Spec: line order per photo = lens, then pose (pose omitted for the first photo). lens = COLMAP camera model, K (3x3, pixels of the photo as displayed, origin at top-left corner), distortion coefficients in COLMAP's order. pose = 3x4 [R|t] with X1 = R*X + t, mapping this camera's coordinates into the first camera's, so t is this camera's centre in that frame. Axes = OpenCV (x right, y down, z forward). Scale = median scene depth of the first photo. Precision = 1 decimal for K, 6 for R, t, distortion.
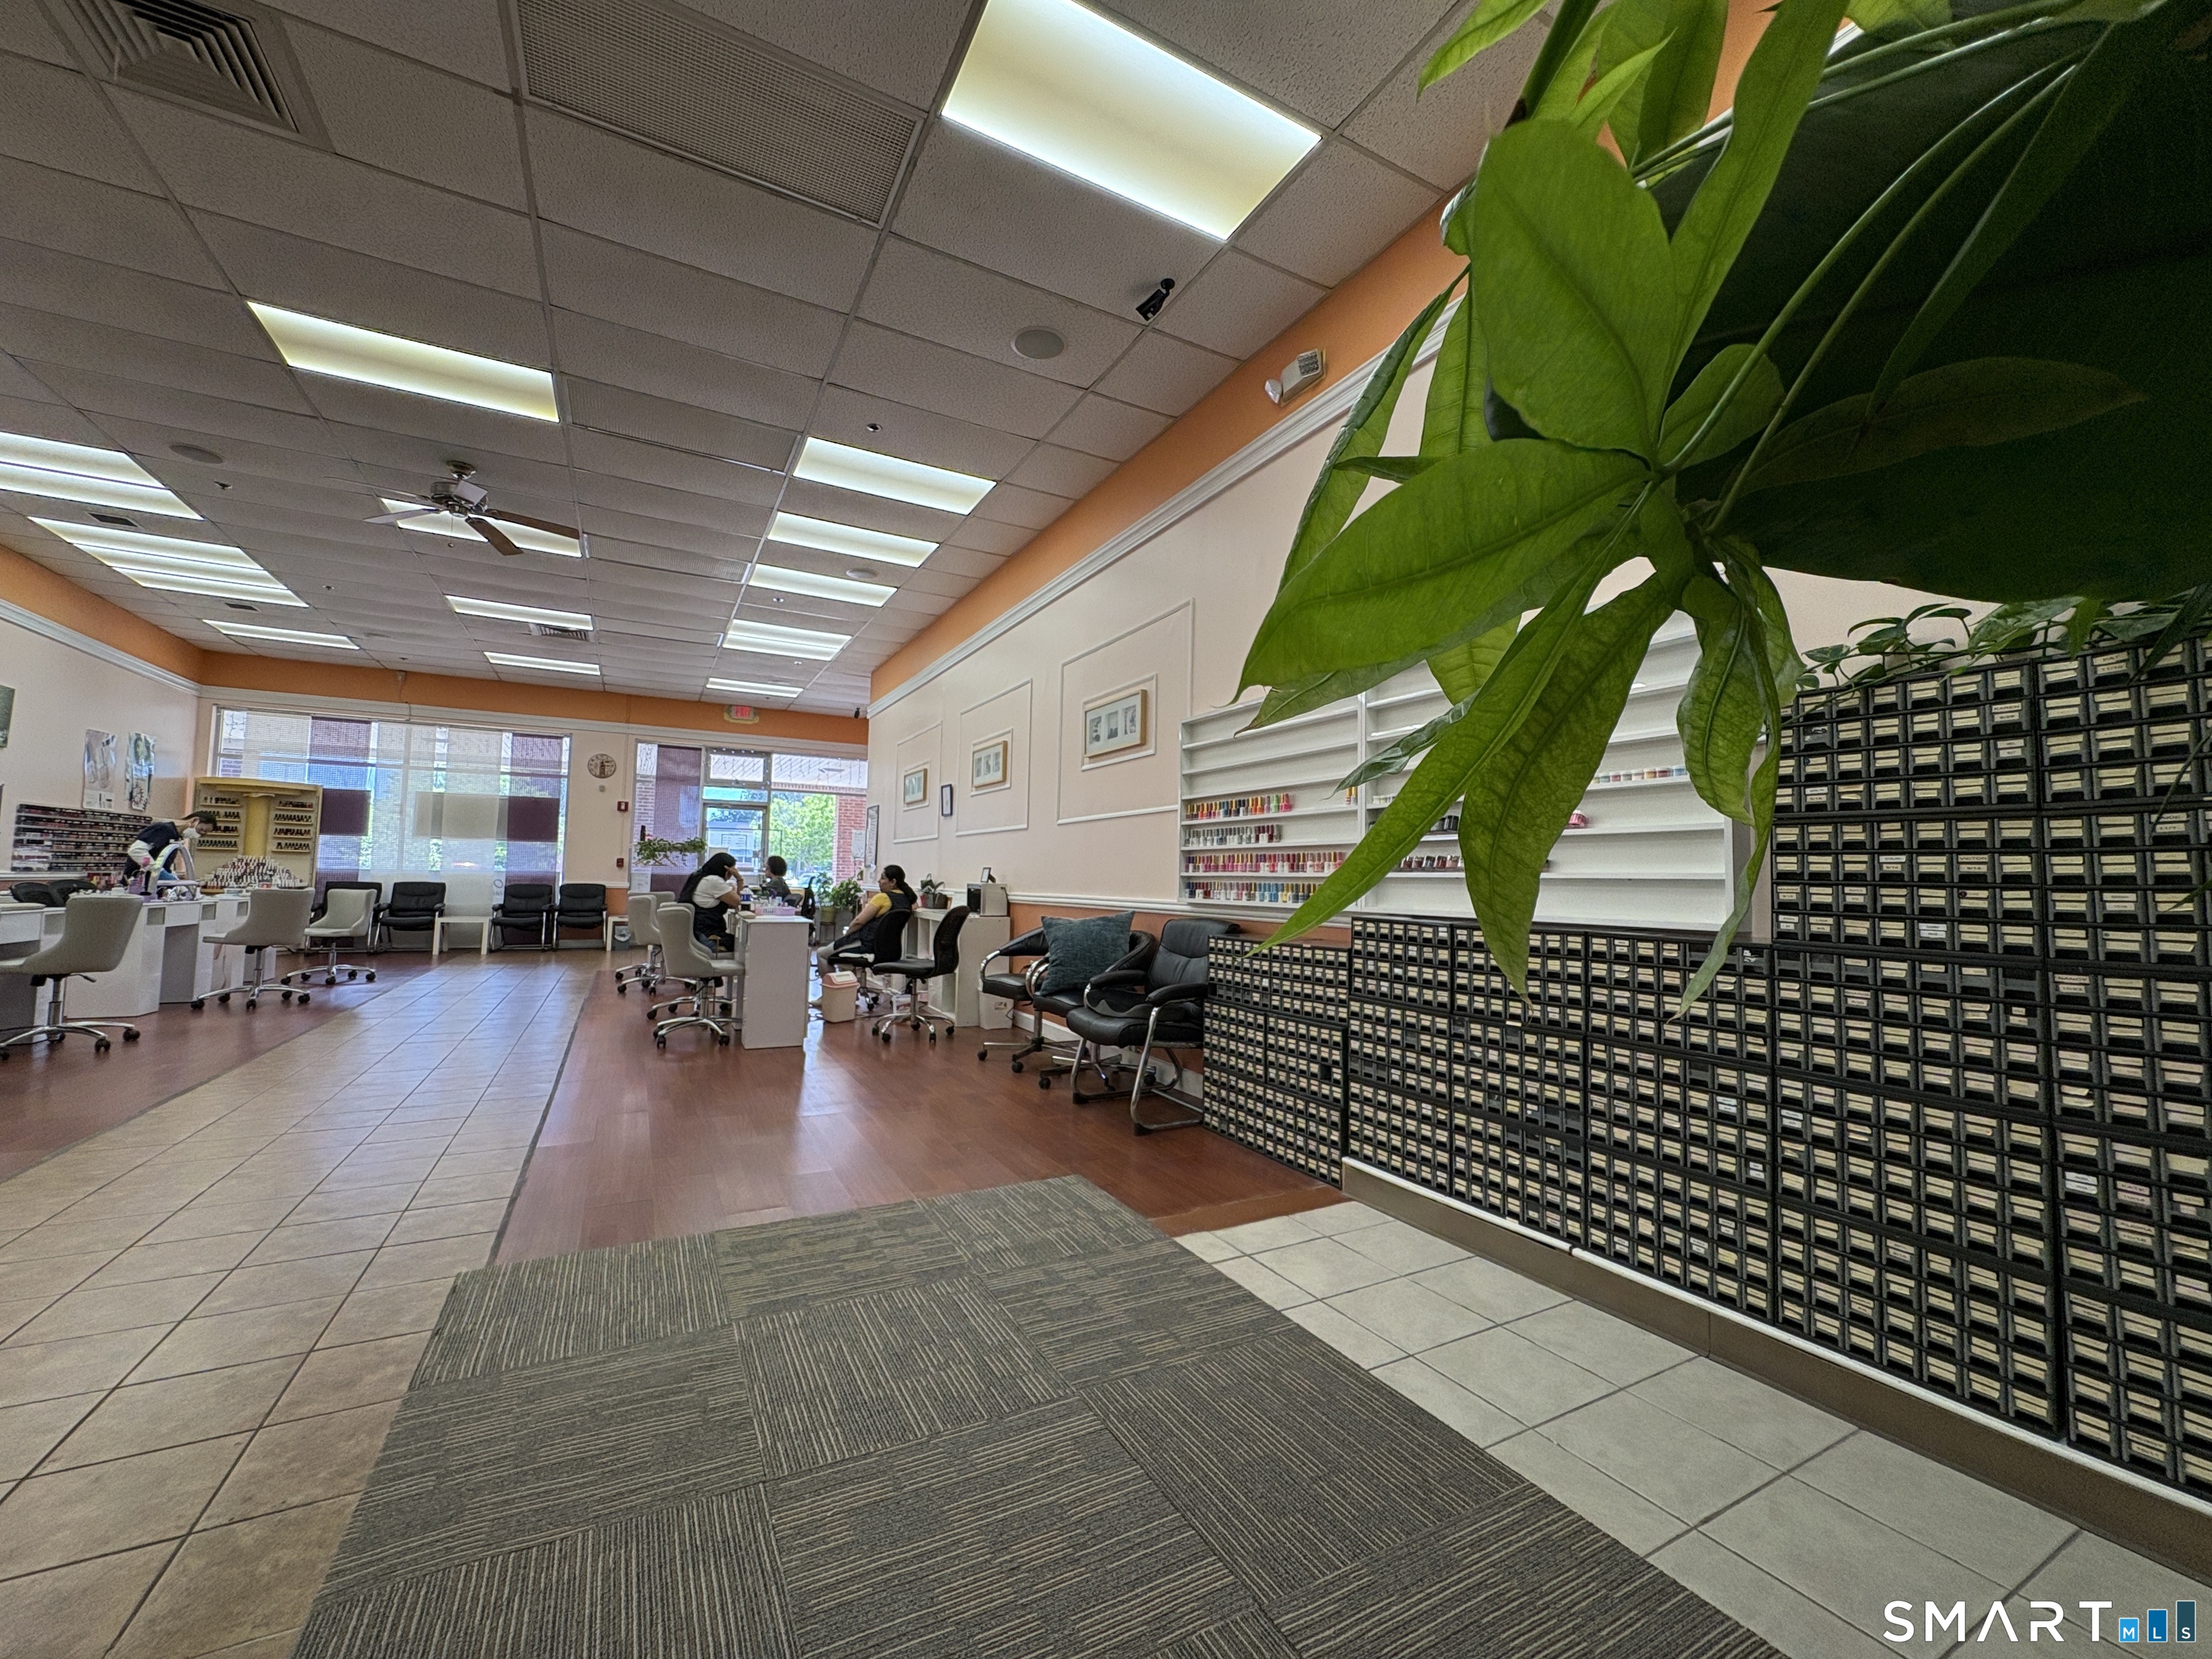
lens RADIAL K [[880.4, 0, 1112.5], [0, 880.4, 833.6], [0, 0, 1]] dist [0.001150, 0.000399]
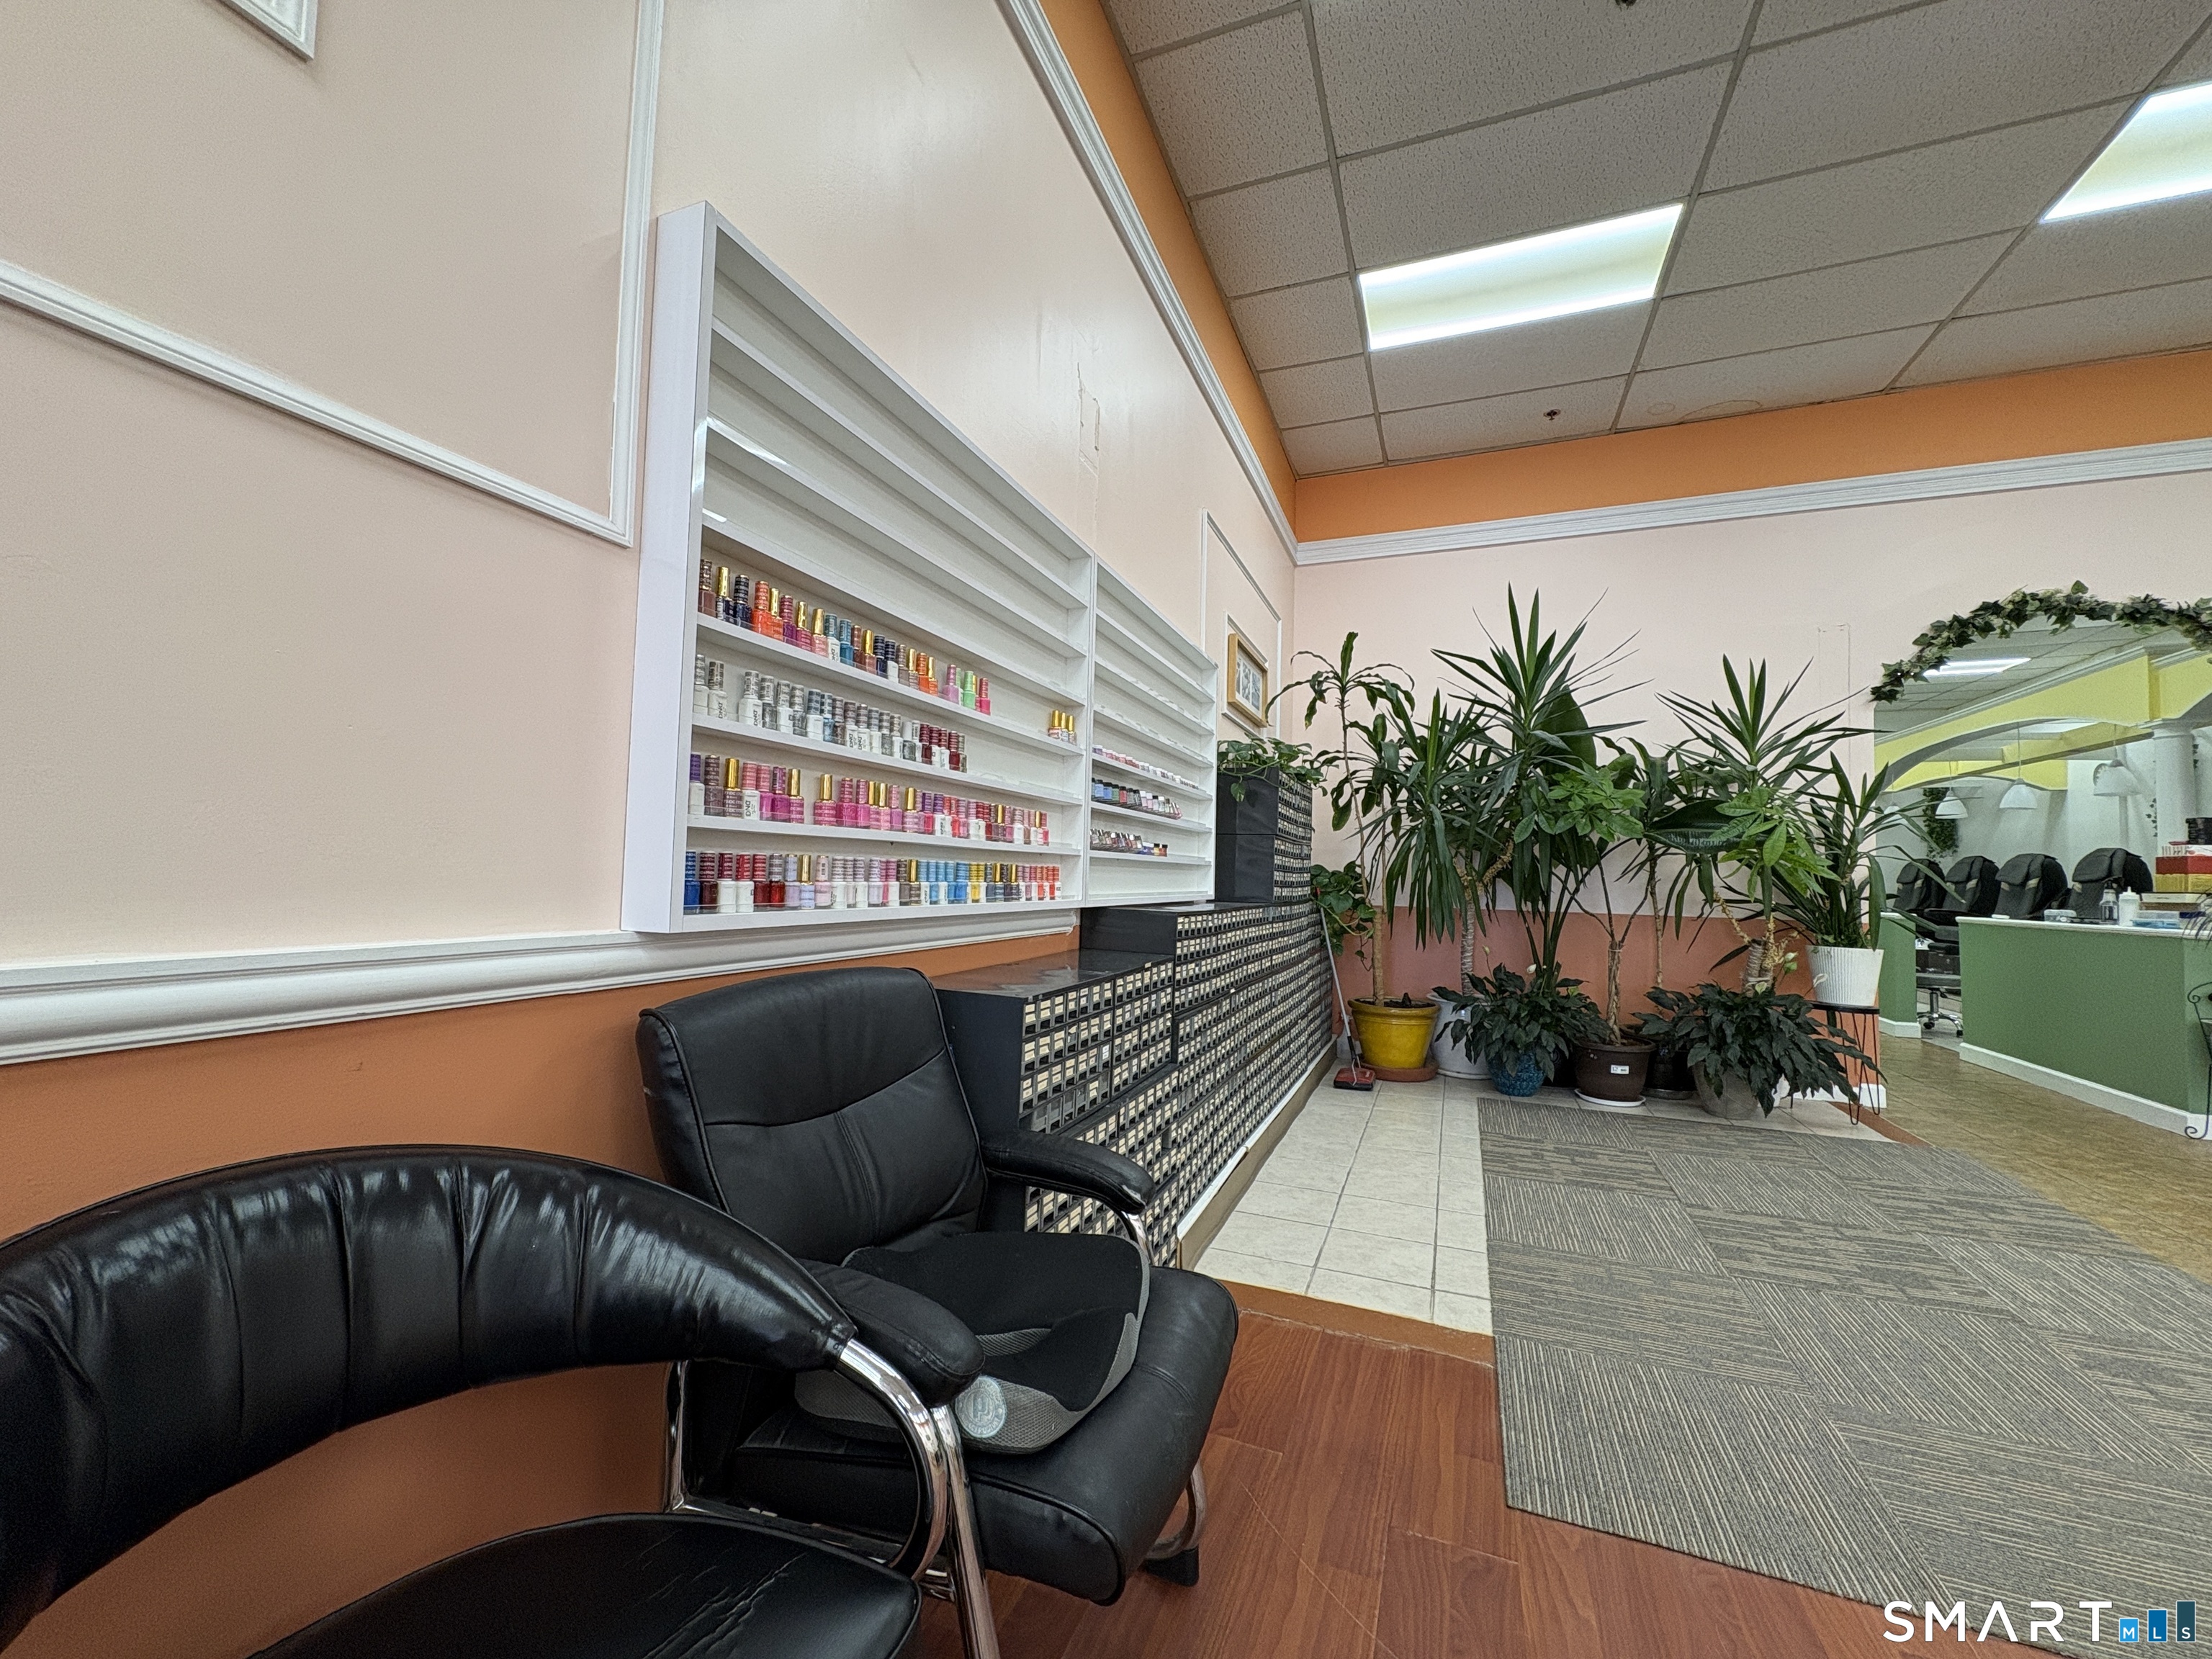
lens RADIAL K [[880.4, 0, 1109.7], [0, 880.4, 829.9], [0, 0, 1]] dist [0.001150, 0.000399]
pose [[-0.637537, 0.000840, 0.770419, -0.358672], [-0.081409, 0.994327, -0.068451, 0.107351], [-0.766106, -0.106359, -0.633853, 2.036528]]
